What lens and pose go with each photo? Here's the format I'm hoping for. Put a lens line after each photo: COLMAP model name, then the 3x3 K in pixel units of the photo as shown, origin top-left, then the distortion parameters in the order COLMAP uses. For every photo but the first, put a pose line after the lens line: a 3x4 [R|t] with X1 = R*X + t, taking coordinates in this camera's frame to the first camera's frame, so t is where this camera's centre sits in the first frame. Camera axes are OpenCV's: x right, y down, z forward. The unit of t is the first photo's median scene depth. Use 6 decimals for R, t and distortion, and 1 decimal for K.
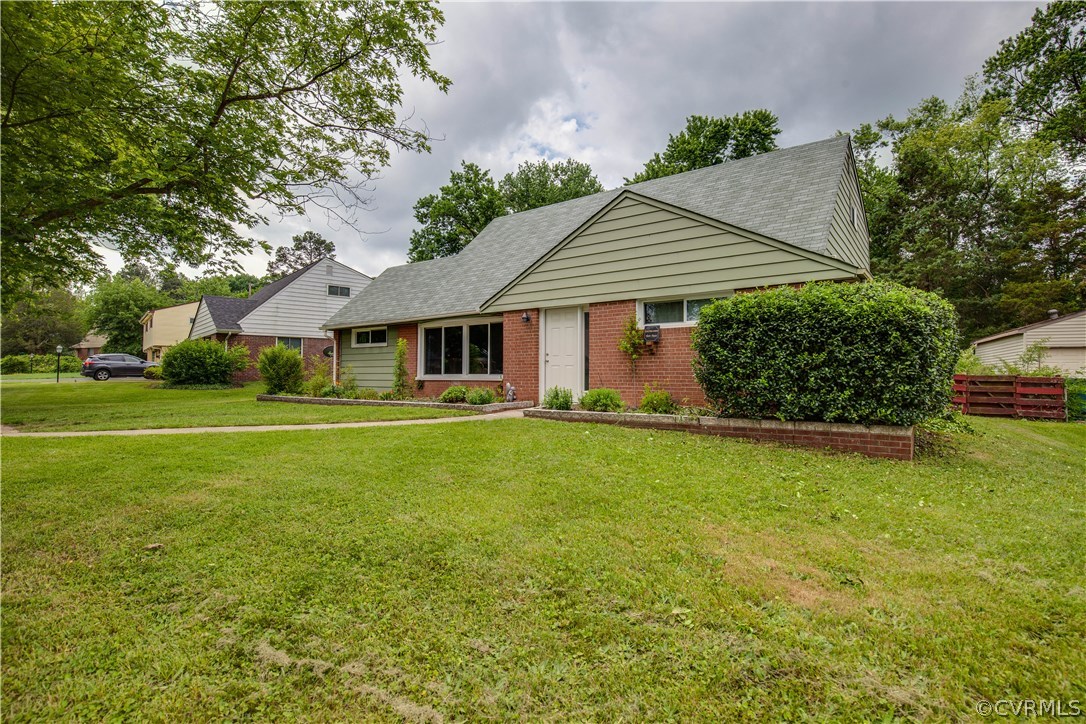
lens RADIAL K [[526.7, 0, 543.0], [0, 526.7, 362.0], [0, 0, 1]] dist [-0.001633, -0.000199]
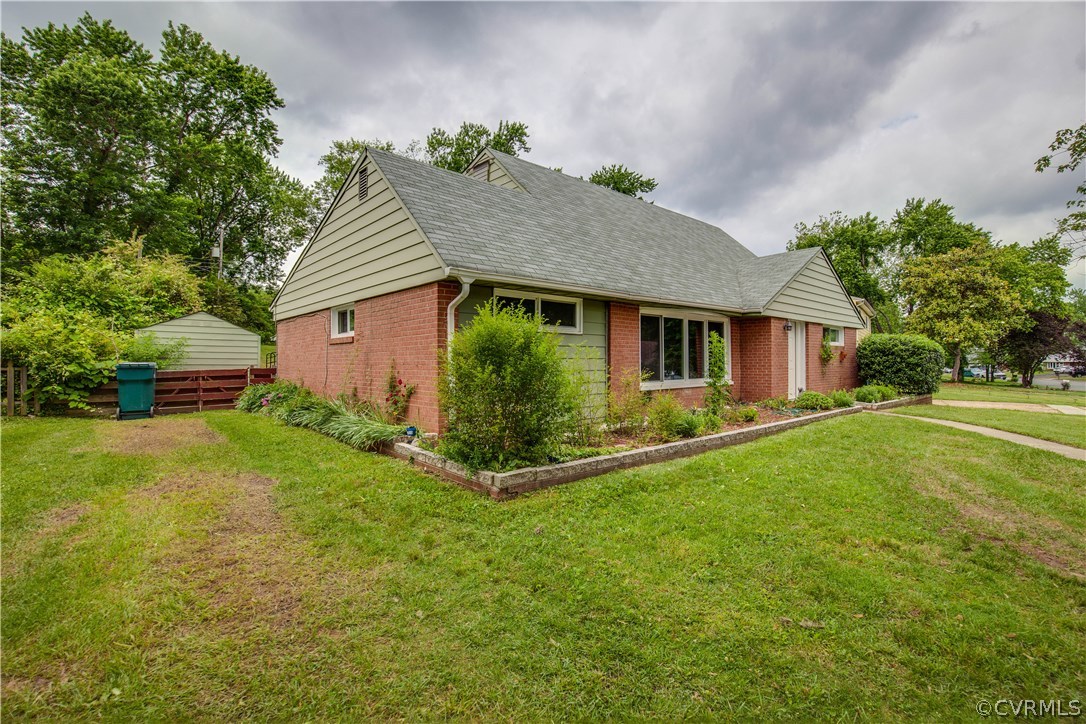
lens RADIAL K [[496.3, 0, 567.4], [0, 496.3, 368.2], [0, 0, 1]] dist [-0.003855, -0.010918]
pose [[0.189513, -0.004435, 0.981868, -0.915293], [-0.012588, 0.999897, 0.006947, 0.003126], [-0.981797, -0.013676, 0.189438, 1.017288]]
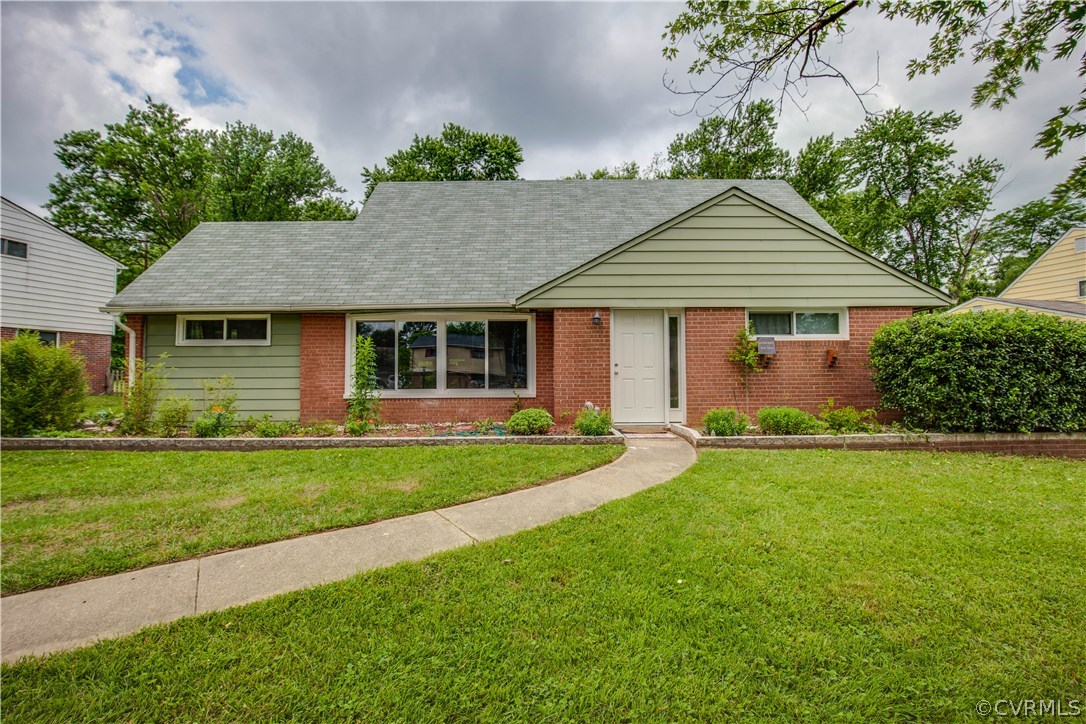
lens RADIAL K [[496.3, 0, 567.4], [0, 496.3, 368.2], [0, 0, 1]] dist [-0.003855, -0.010918]
pose [[0.794717, 0.005468, 0.606956, -0.415953], [-0.008629, 0.999960, 0.002289, -0.008396], [-0.606919, -0.007057, 0.794732, 0.347379]]
